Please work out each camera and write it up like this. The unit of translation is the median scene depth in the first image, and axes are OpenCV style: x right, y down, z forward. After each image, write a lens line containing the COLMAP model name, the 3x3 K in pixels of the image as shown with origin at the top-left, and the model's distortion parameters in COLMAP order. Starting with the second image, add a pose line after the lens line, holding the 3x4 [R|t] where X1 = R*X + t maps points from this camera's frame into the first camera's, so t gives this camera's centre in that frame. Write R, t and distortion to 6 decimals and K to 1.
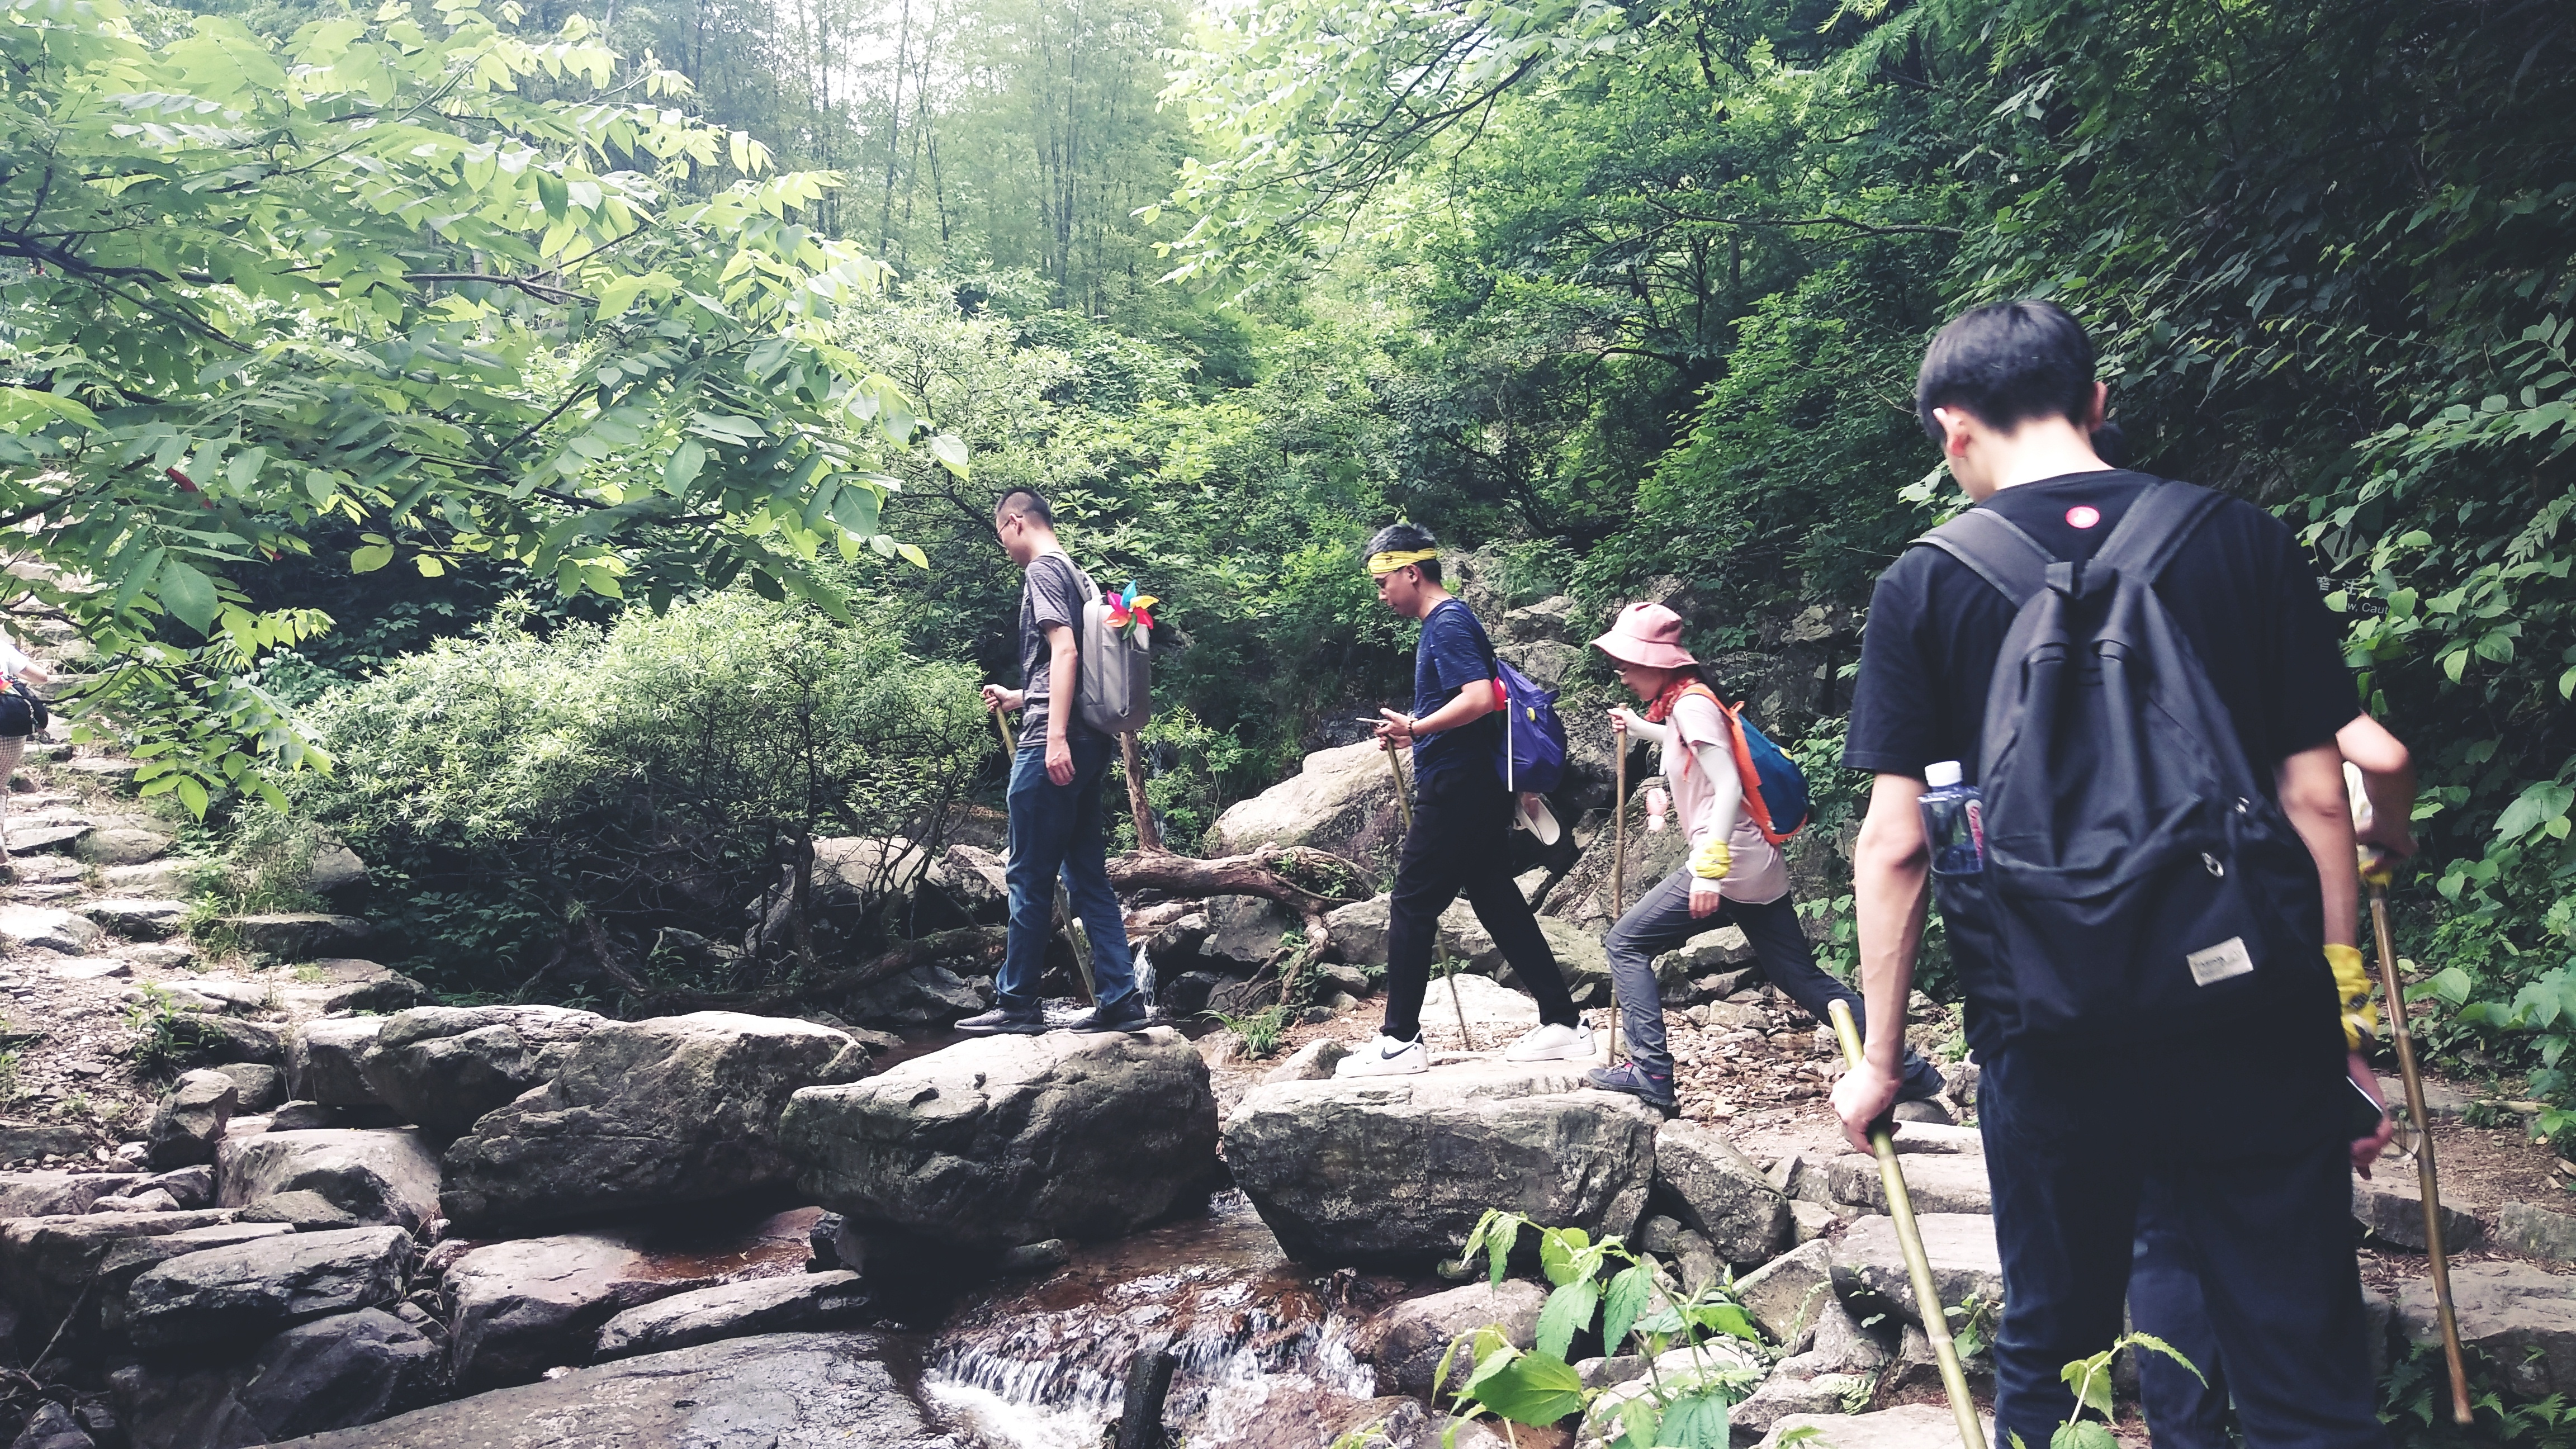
lens RADIAL K [[1963.1, 0, 1293.7], [0, 1963.1, 727.3], [0, 0, 1]] dist [0.090394, -0.153729]
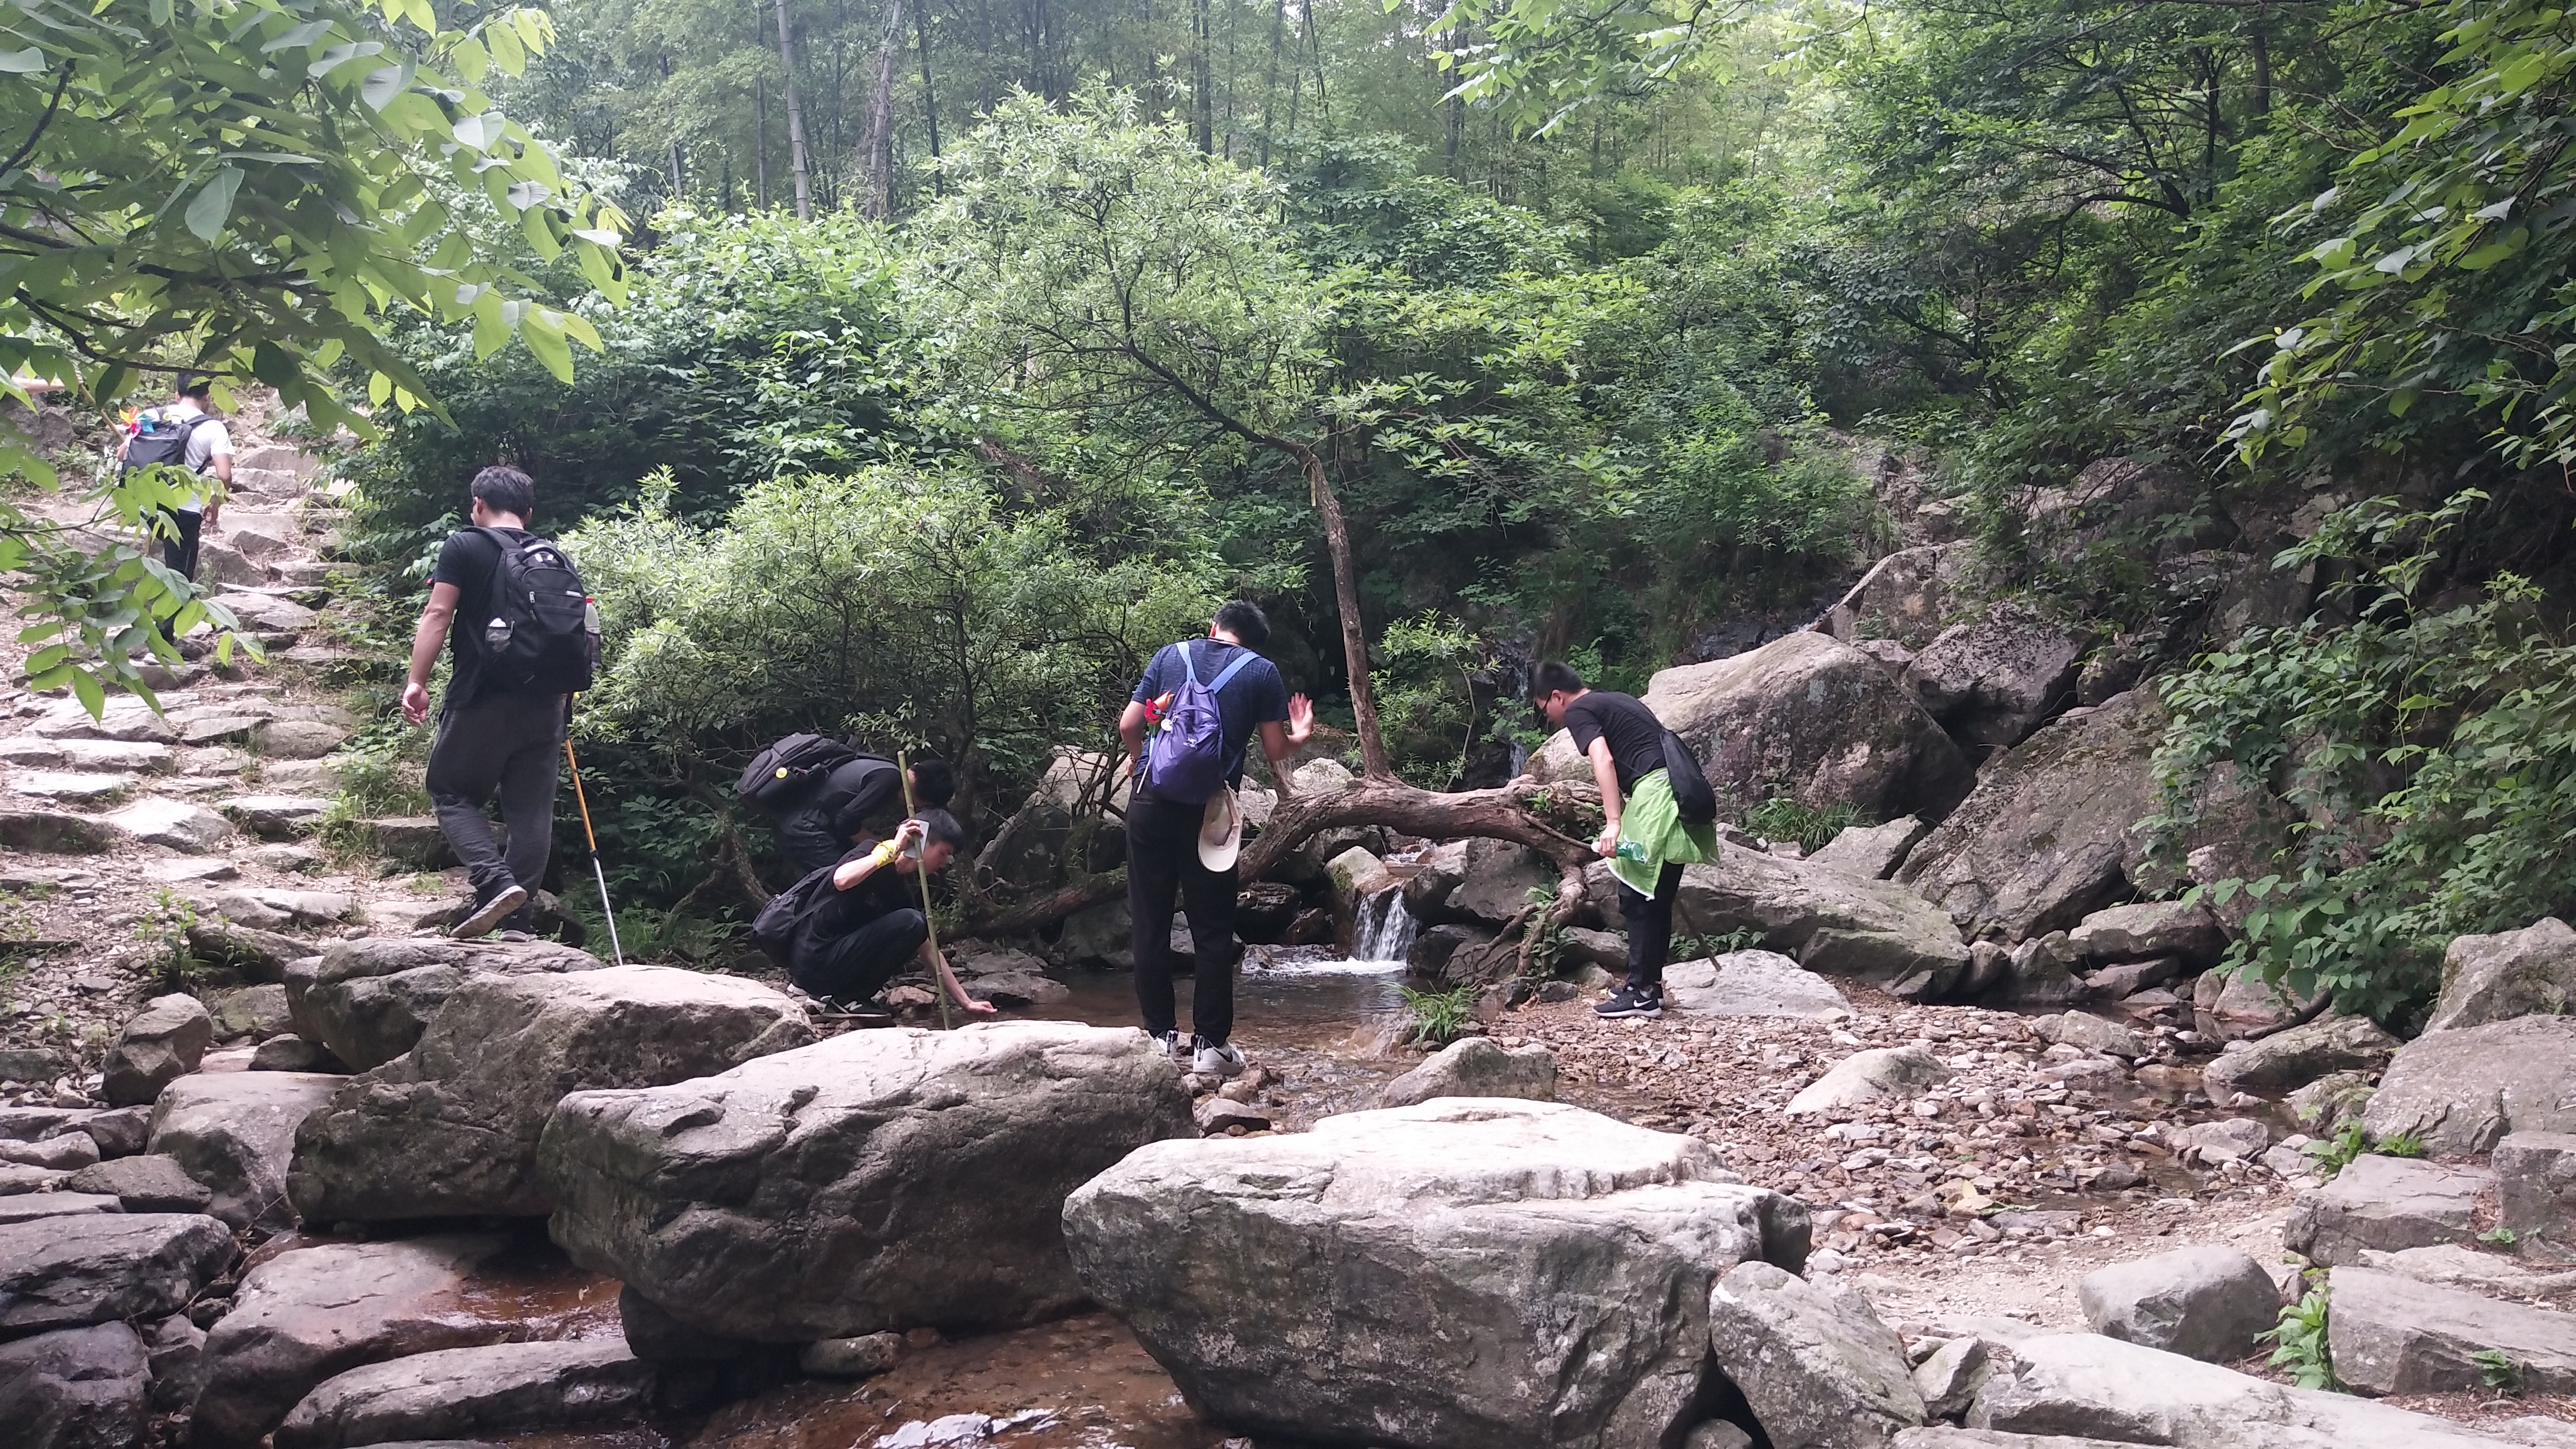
lens RADIAL K [[1963.1, 0, 1293.7], [0, 1963.1, 727.3], [0, 0, 1]] dist [0.090394, -0.153729]
pose [[0.968218, 0.025884, -0.248766, 0.132916], [-0.016030, 0.999008, 0.041556, 0.009144], [0.249595, -0.036247, 0.967672, 0.255867]]
